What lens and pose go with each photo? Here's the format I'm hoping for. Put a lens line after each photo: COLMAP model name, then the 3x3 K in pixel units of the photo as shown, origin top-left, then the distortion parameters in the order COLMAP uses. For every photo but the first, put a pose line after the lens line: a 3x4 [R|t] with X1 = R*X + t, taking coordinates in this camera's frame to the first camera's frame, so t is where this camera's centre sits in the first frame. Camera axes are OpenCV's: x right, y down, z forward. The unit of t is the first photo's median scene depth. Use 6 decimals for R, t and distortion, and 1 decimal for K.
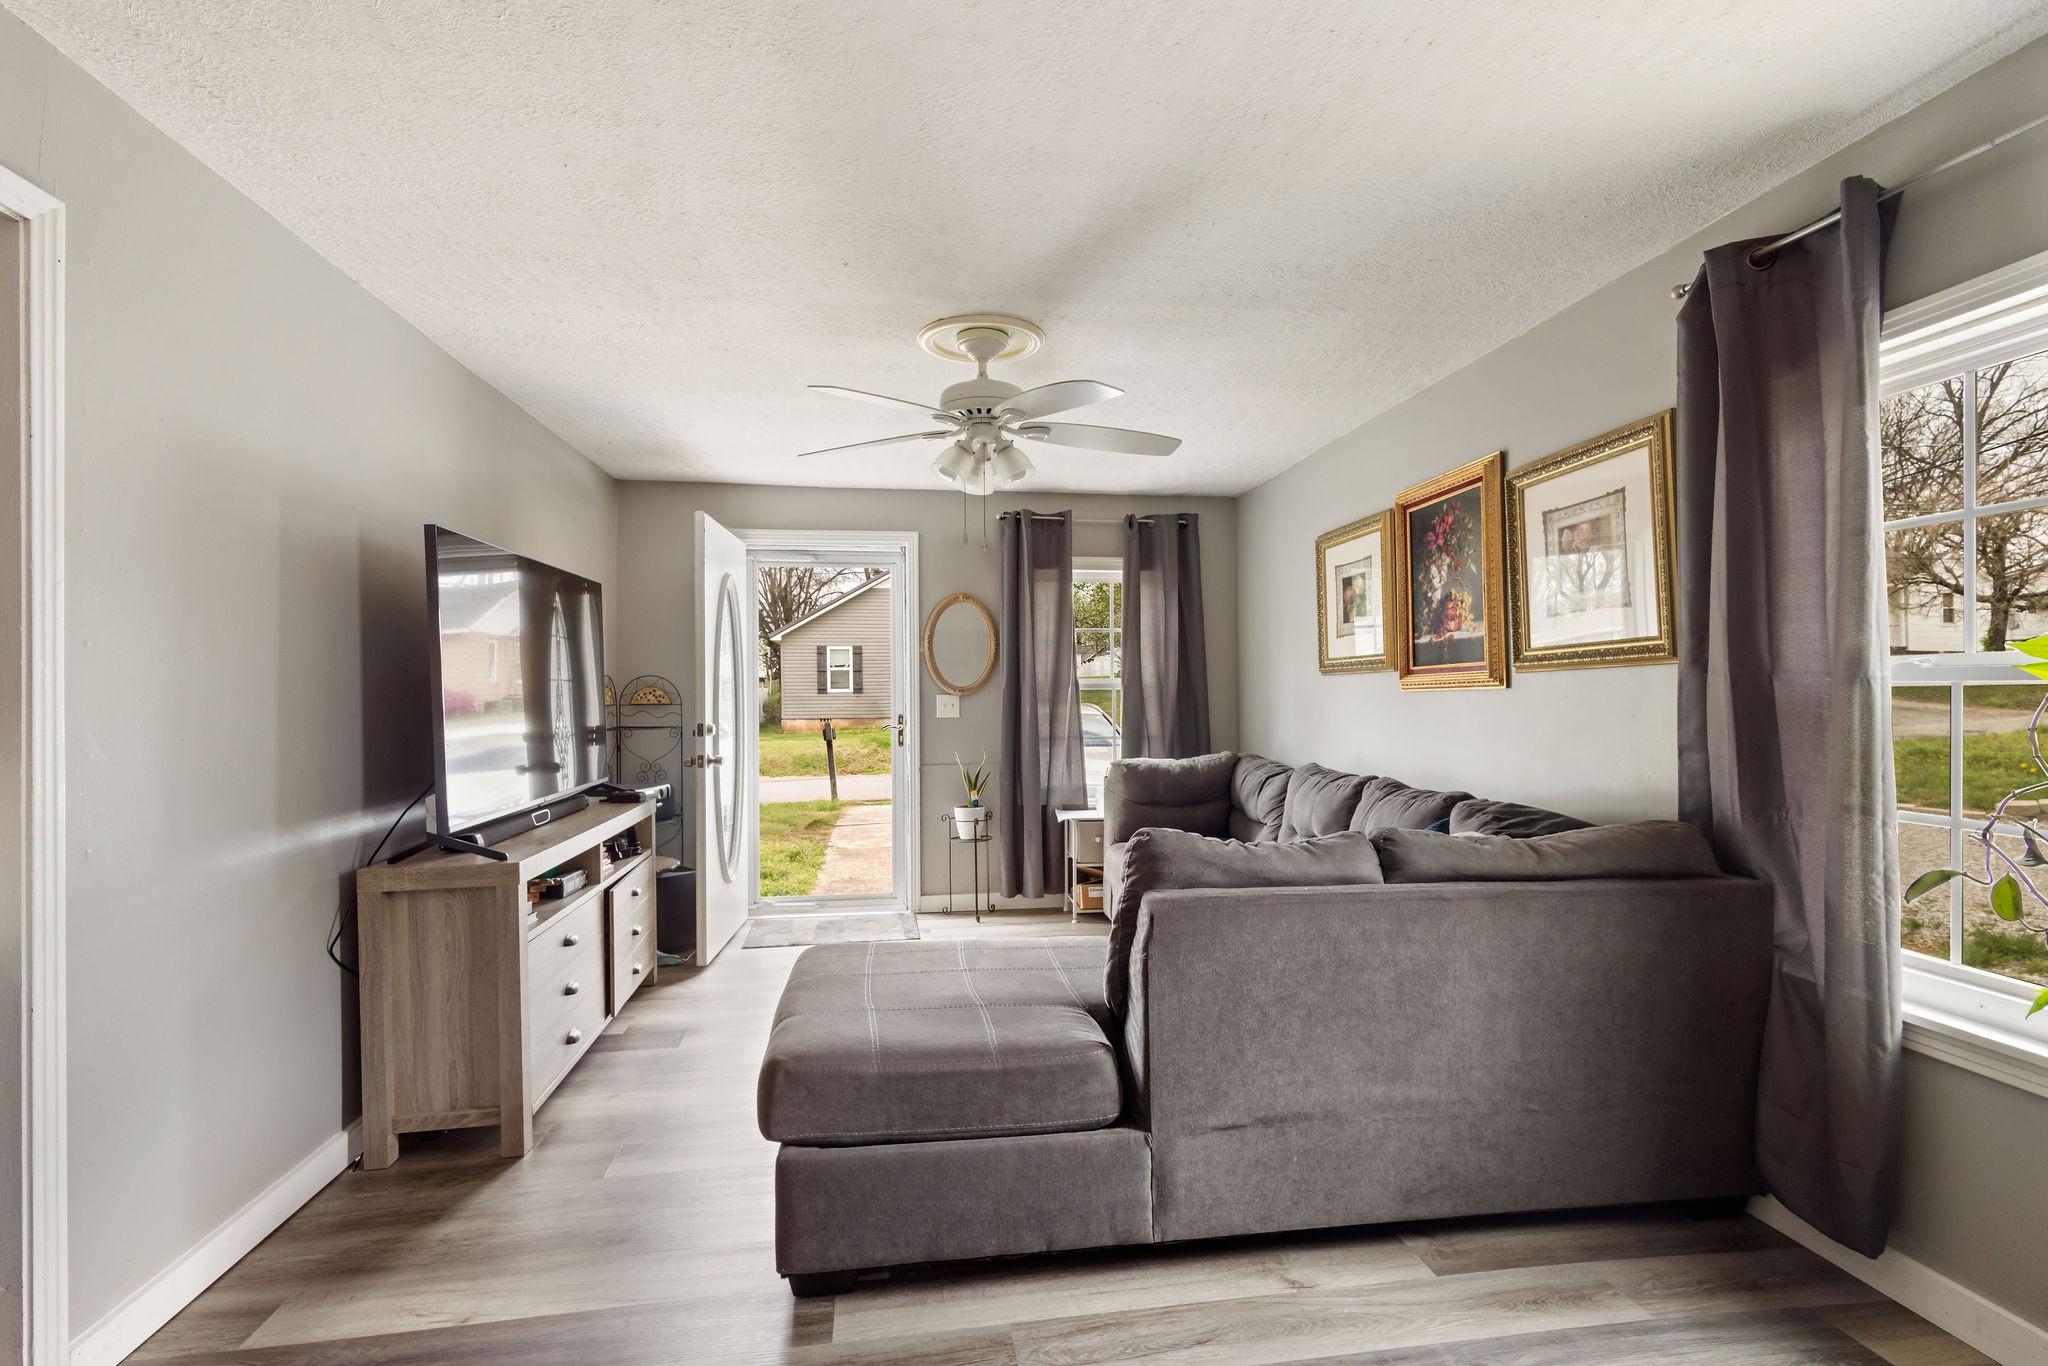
lens RADIAL K [[960.1, 0, 1021.1], [0, 960.1, 683.6], [0, 0, 1]] dist [0.005265, -0.000562]
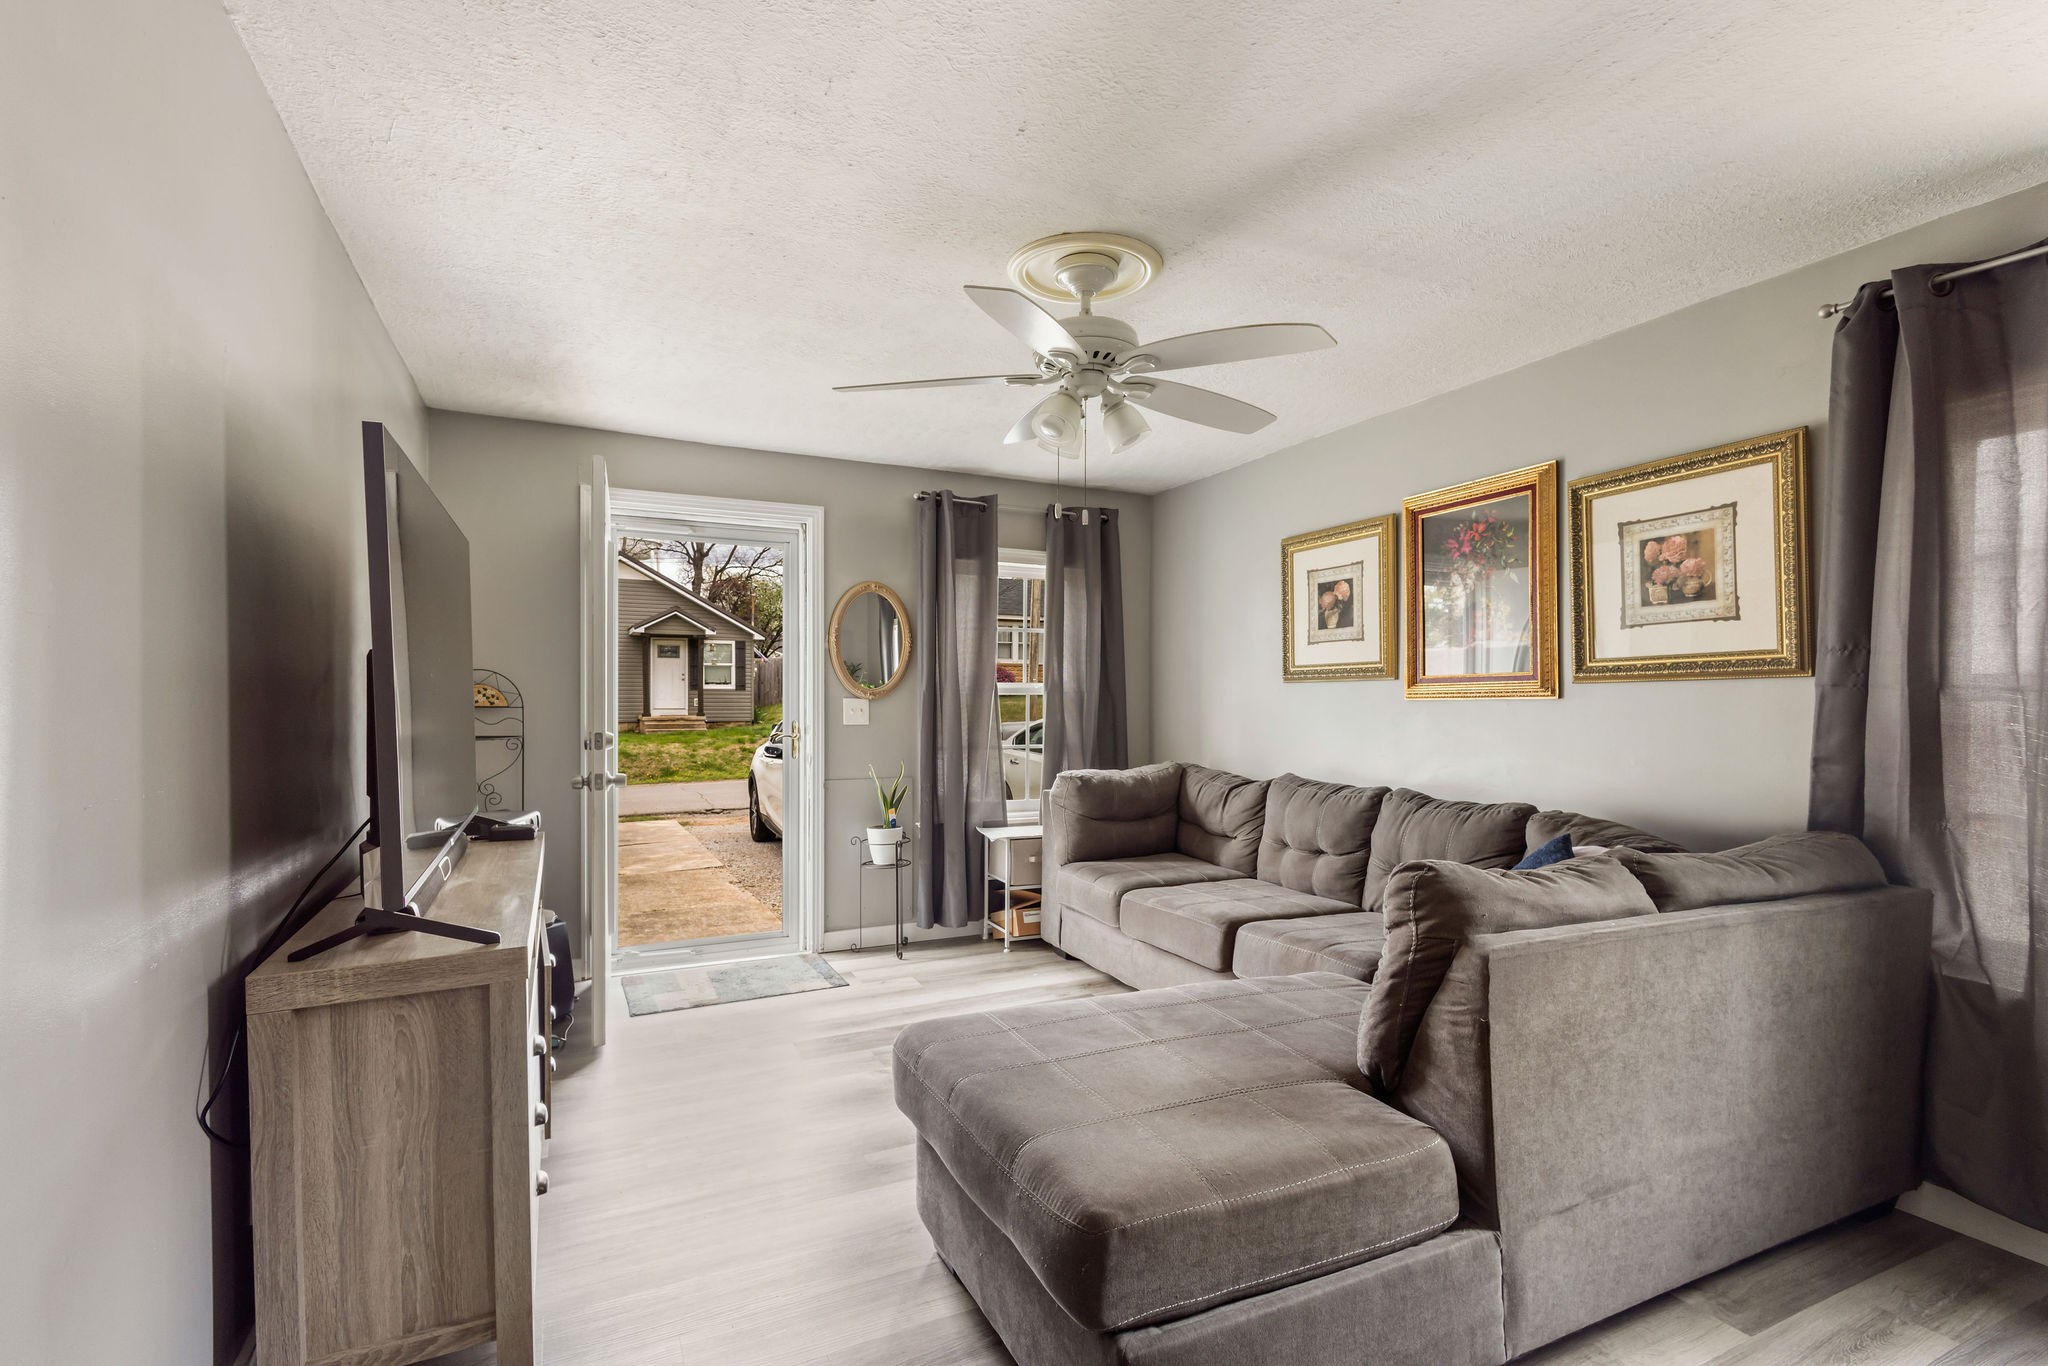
lens RADIAL K [[960.1, 0, 1021.2], [0, 960.1, 702.4], [0, 0, 1]] dist [0.005265, -0.000562]
pose [[0.952057, 0.009406, 0.305777, -0.400007], [-0.013887, 0.999826, 0.012480, 0.004562], [-0.305606, -0.016128, 0.952021, 0.264158]]
